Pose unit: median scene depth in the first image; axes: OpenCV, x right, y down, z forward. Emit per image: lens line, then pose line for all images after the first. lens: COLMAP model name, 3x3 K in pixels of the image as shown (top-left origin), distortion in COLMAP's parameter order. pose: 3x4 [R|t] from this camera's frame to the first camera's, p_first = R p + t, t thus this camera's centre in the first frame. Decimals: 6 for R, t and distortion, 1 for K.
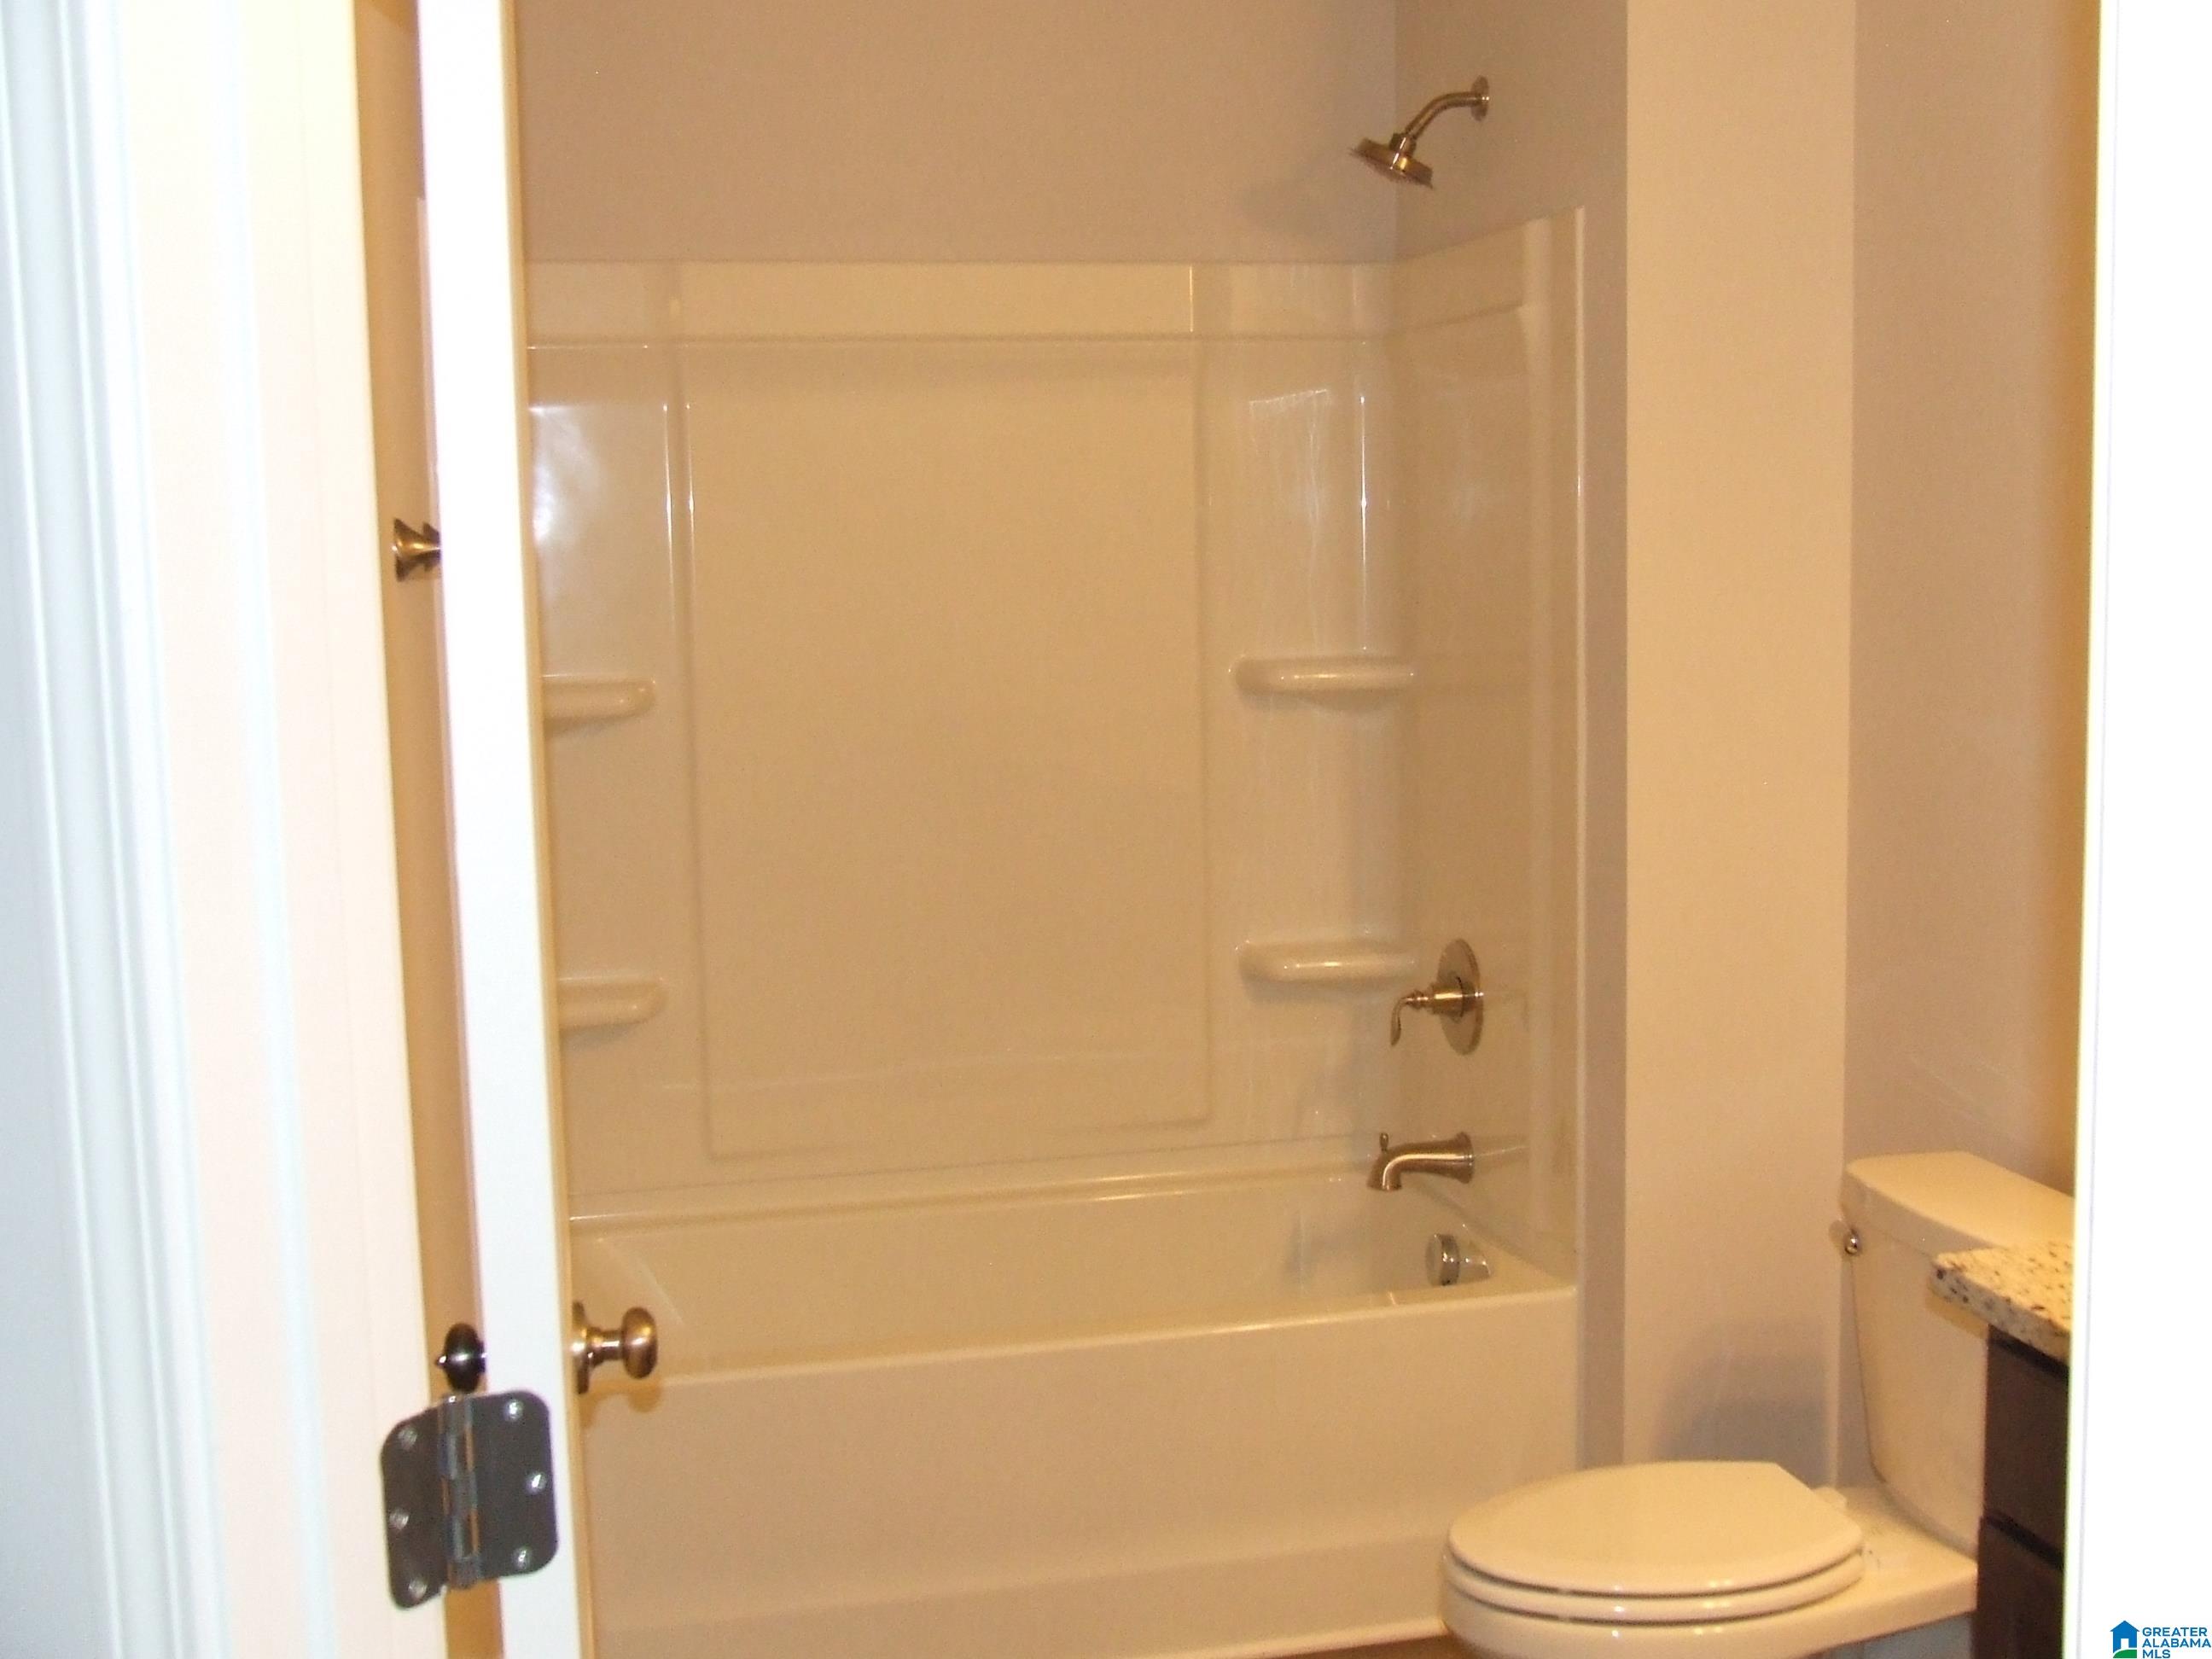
lens RADIAL K [[2421.2, 0, 1099.2], [0, 2421.2, 815.2], [0, 0, 1]] dist [-0.105828, 0.143690]
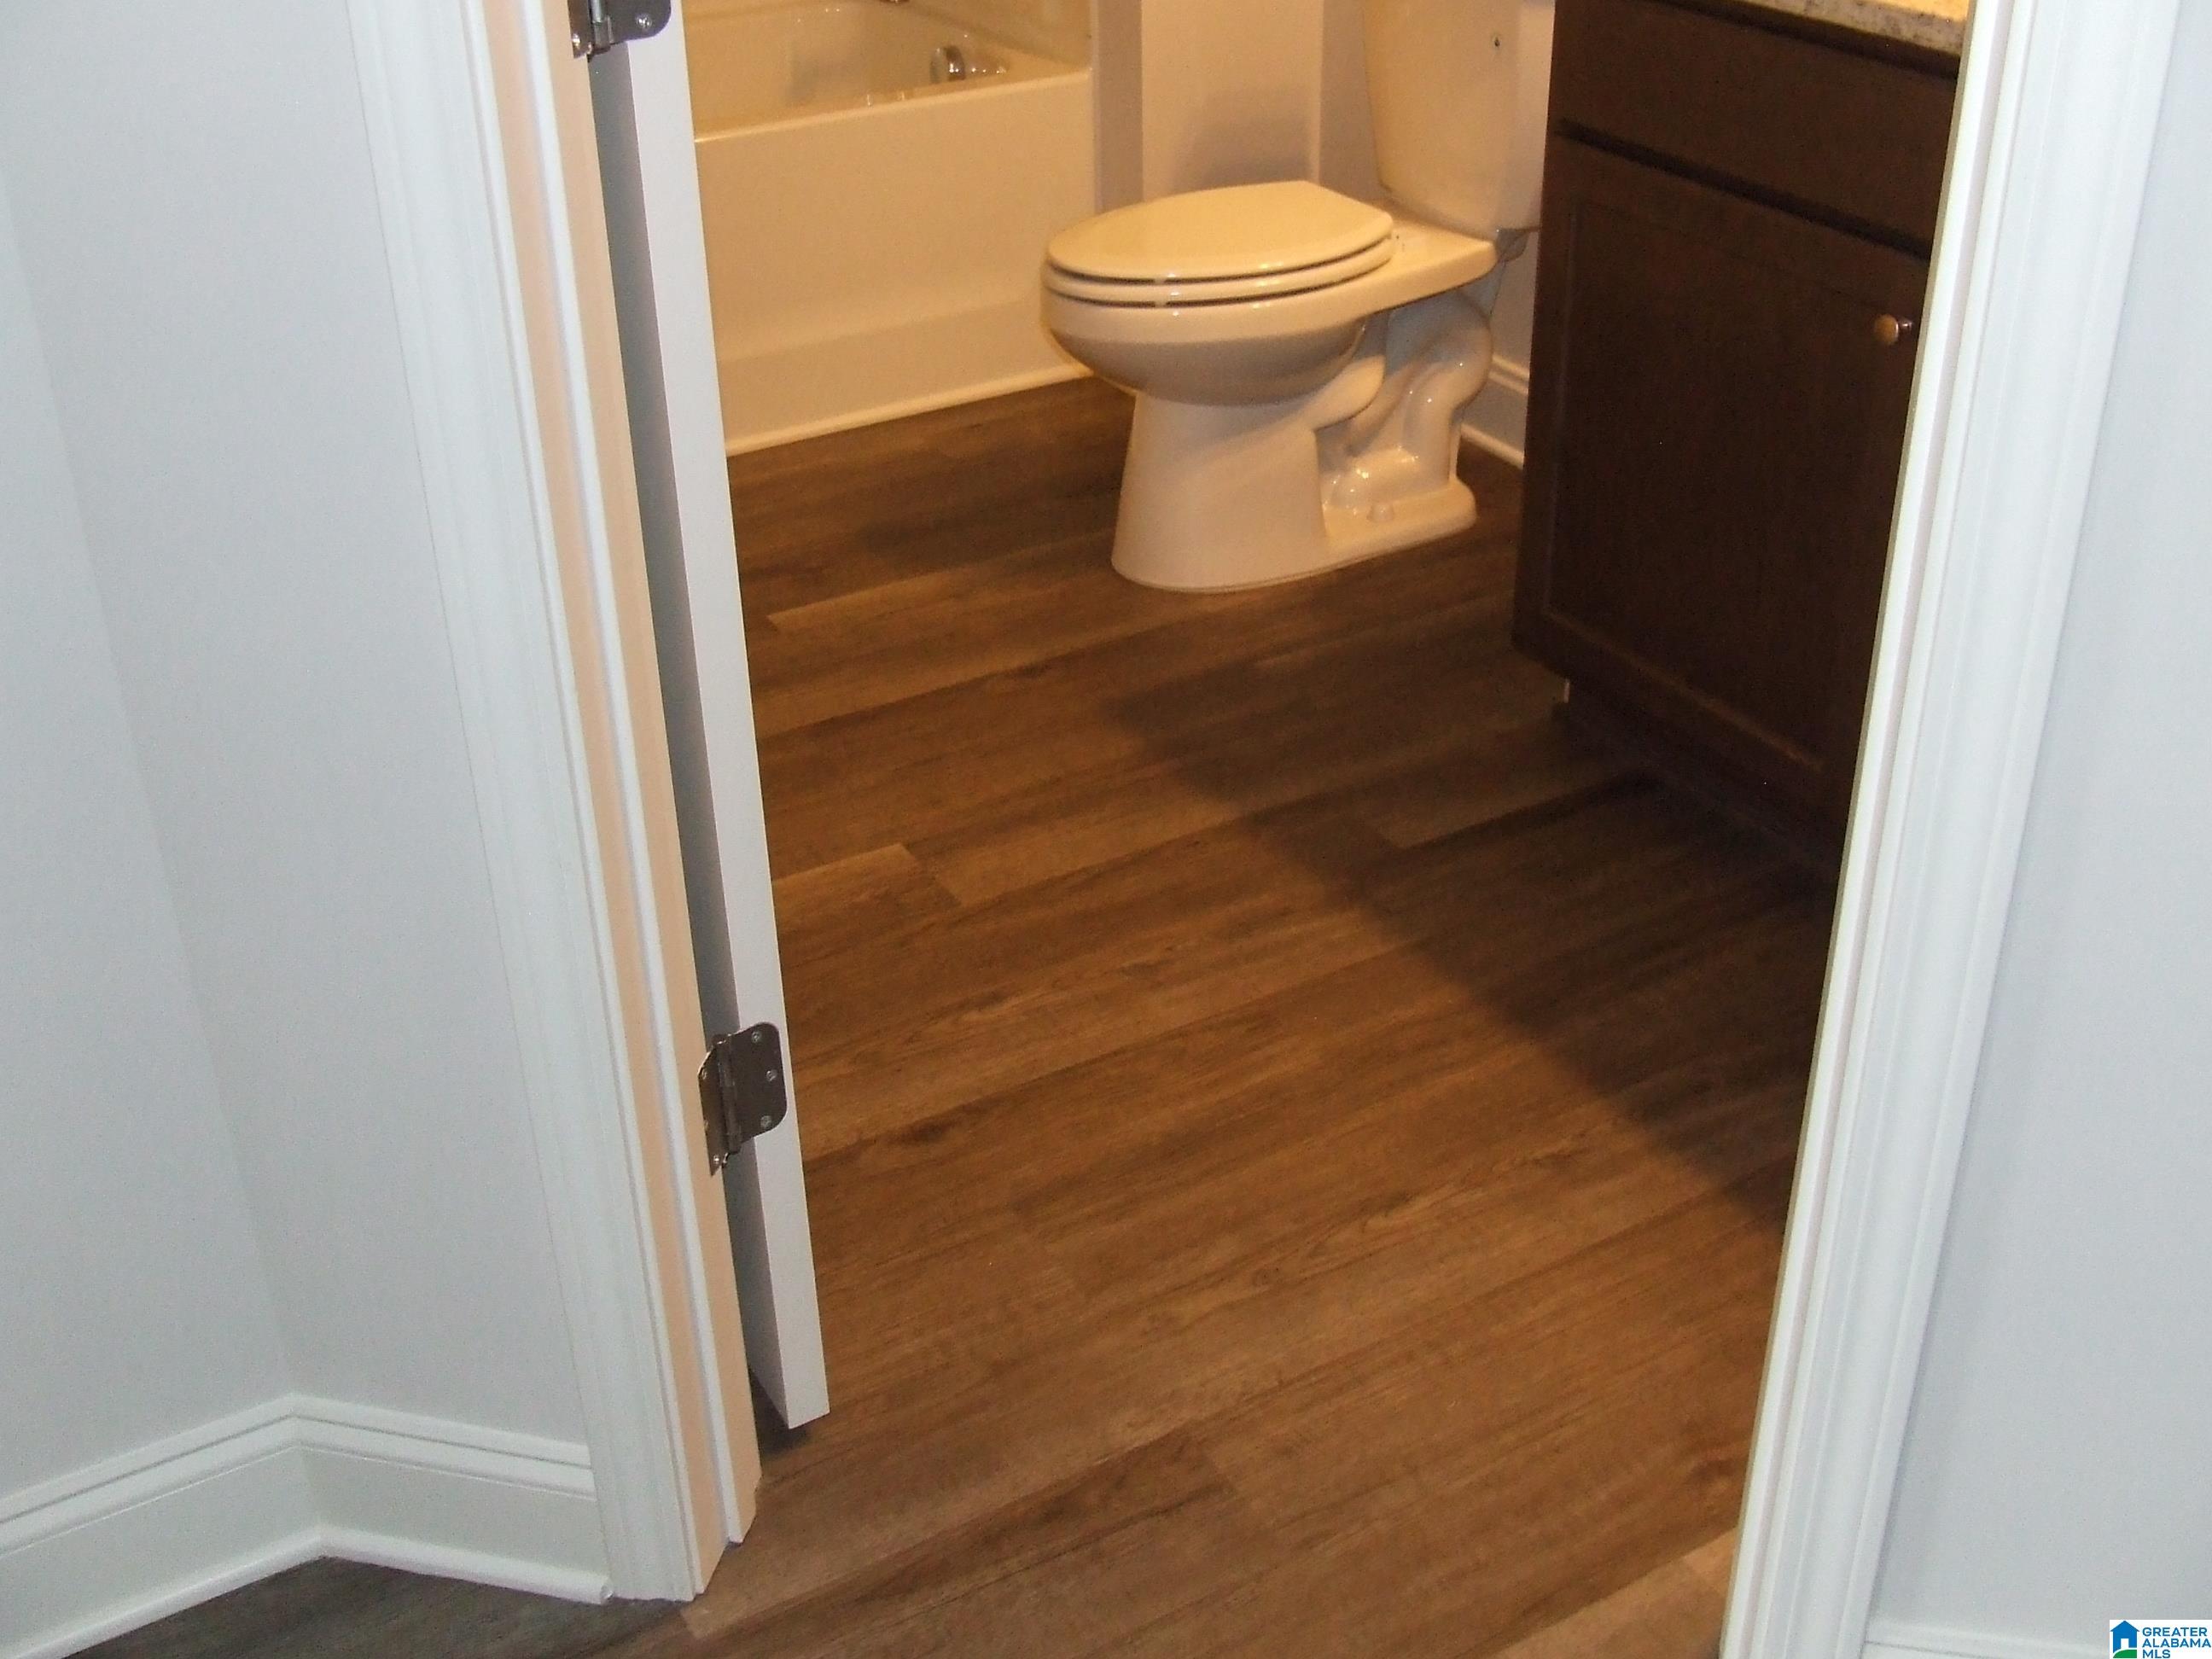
lens RADIAL K [[2421.2, 0, 1099.2], [0, 2421.2, 815.2], [0, 0, 1]] dist [-0.105828, 0.143690]
pose [[0.954046, -0.147837, 0.260654, -0.127799], [0.031754, 0.914811, 0.402632, 0.065295], [-0.297973, -0.375852, 0.877466, -0.081748]]
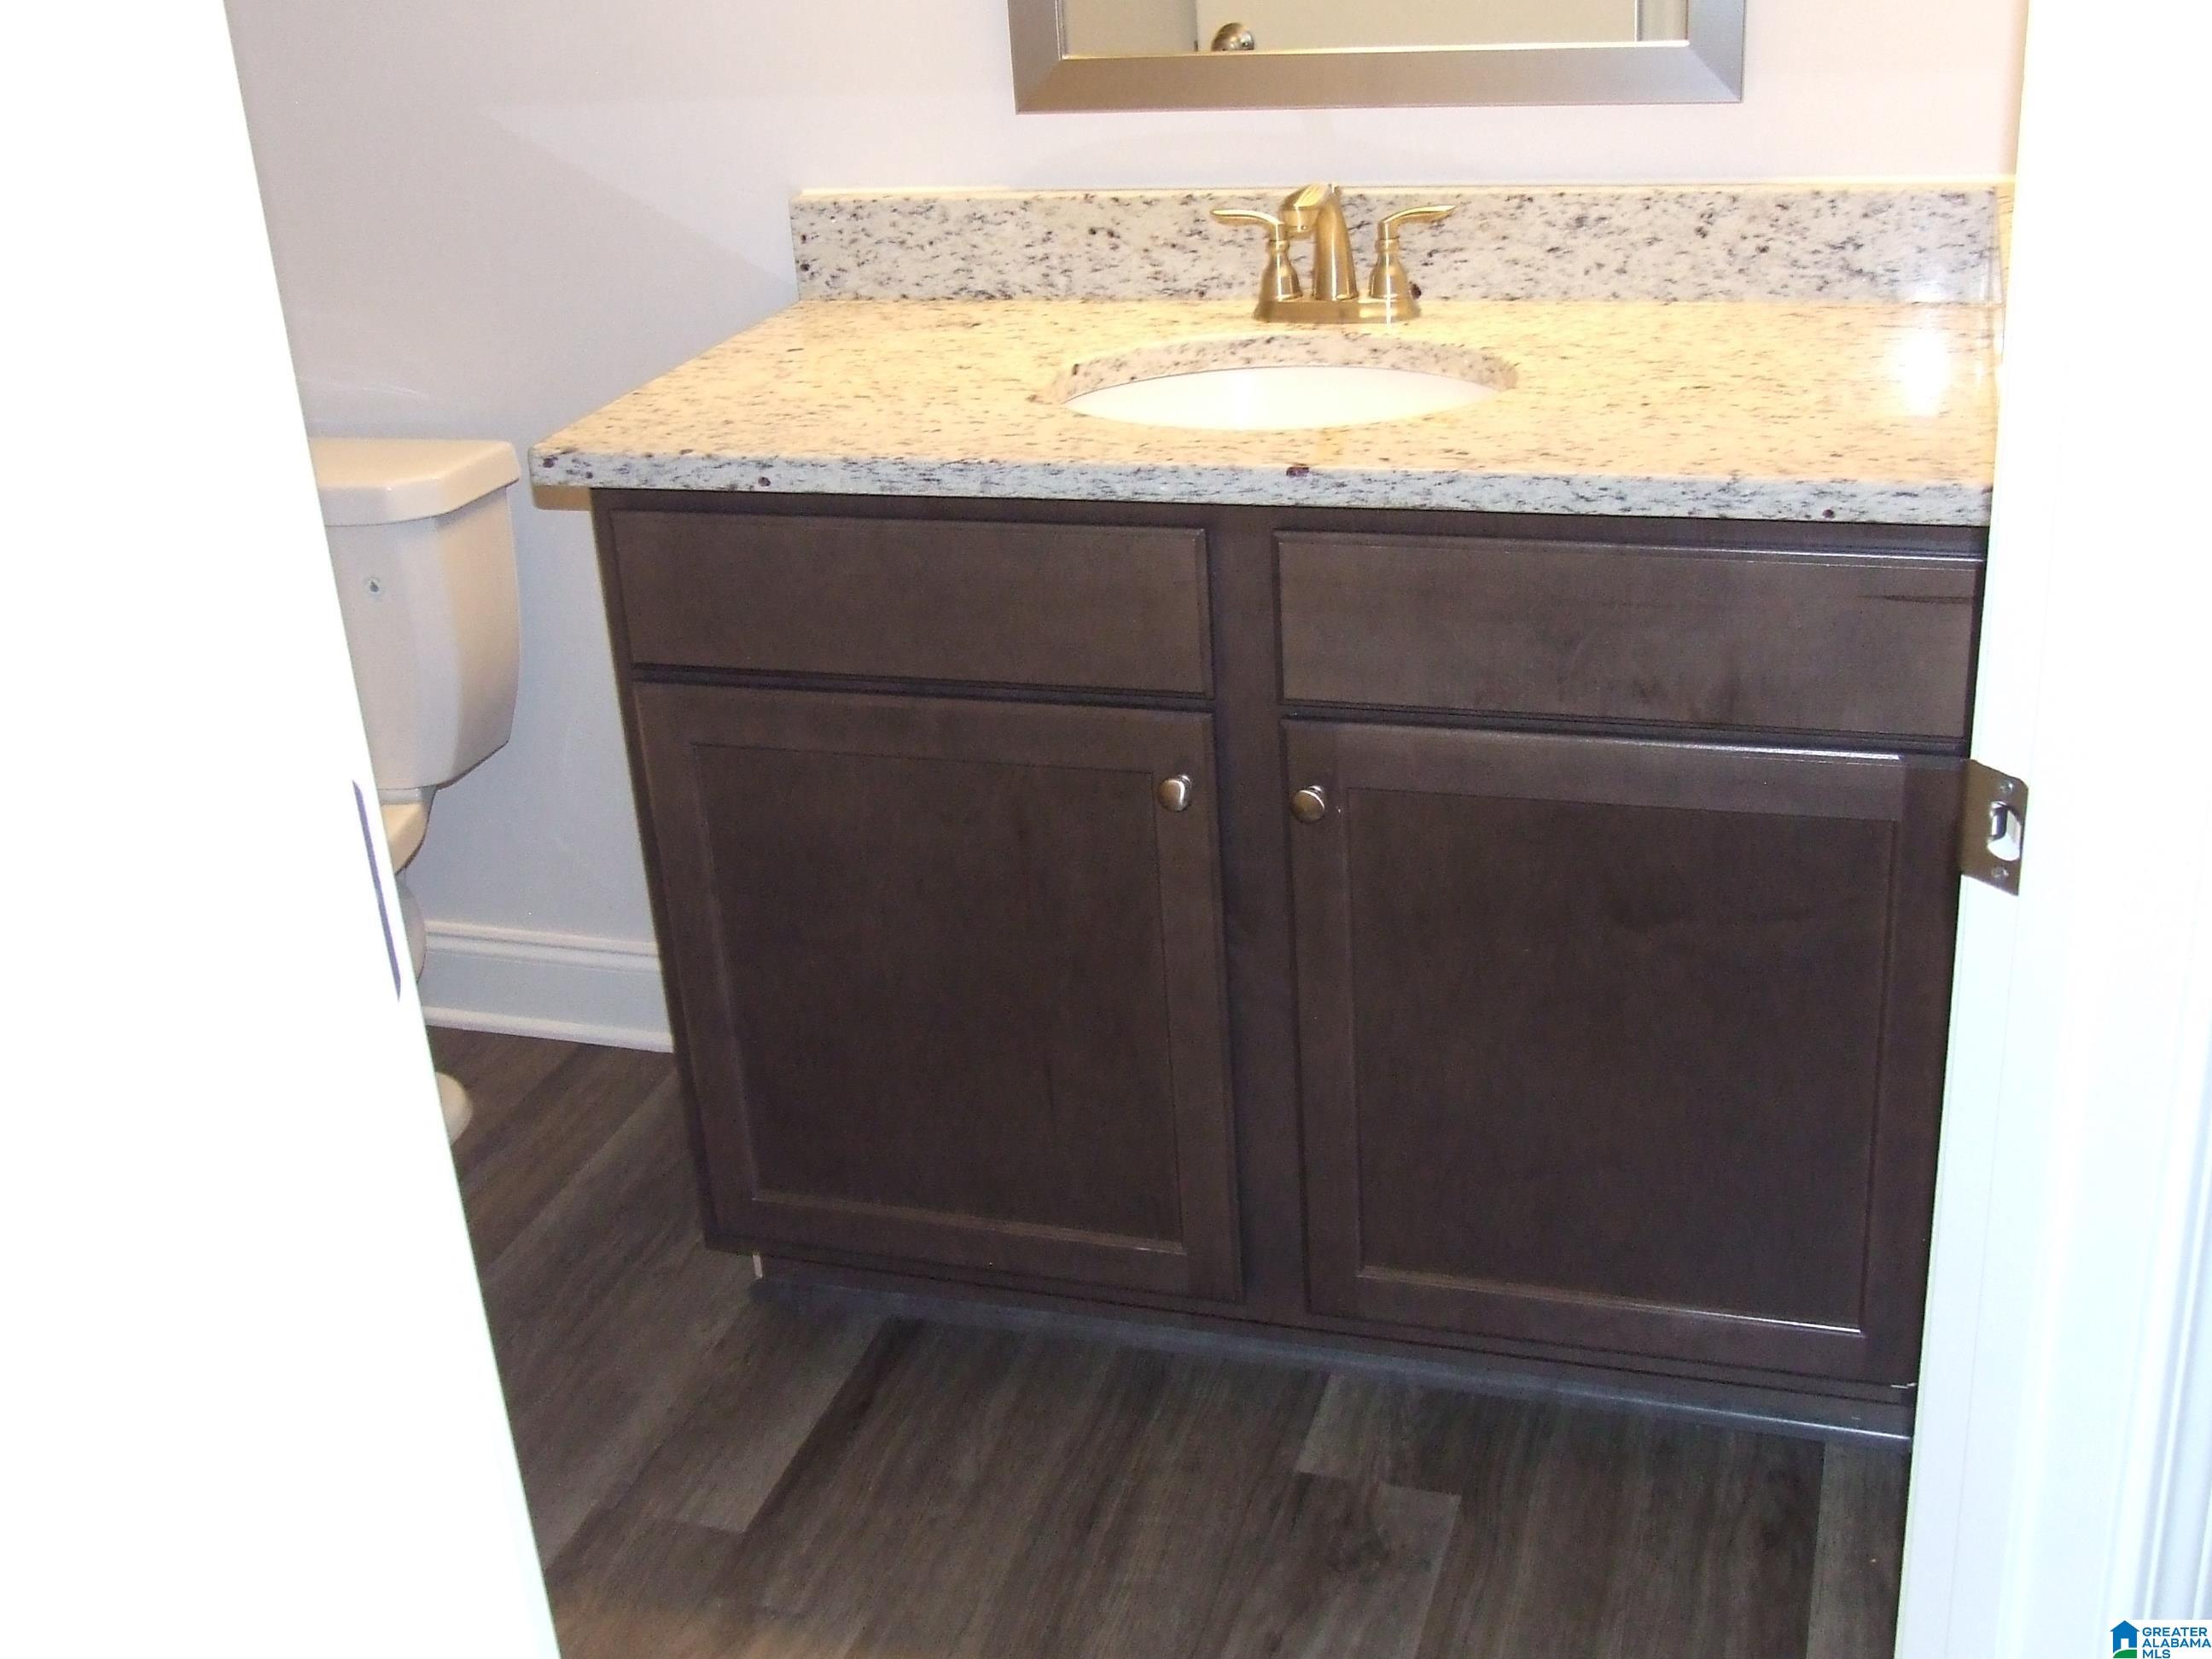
lens RADIAL K [[2421.2, 0, 1099.2], [0, 2421.2, 815.2], [0, 0, 1]] dist [-0.105828, 0.143690]
pose [[0.516411, -0.357231, 0.778271, -0.210838], [0.154232, 0.932771, 0.325808, 0.021451], [-0.842337, -0.048216, 0.536790, 0.148270]]
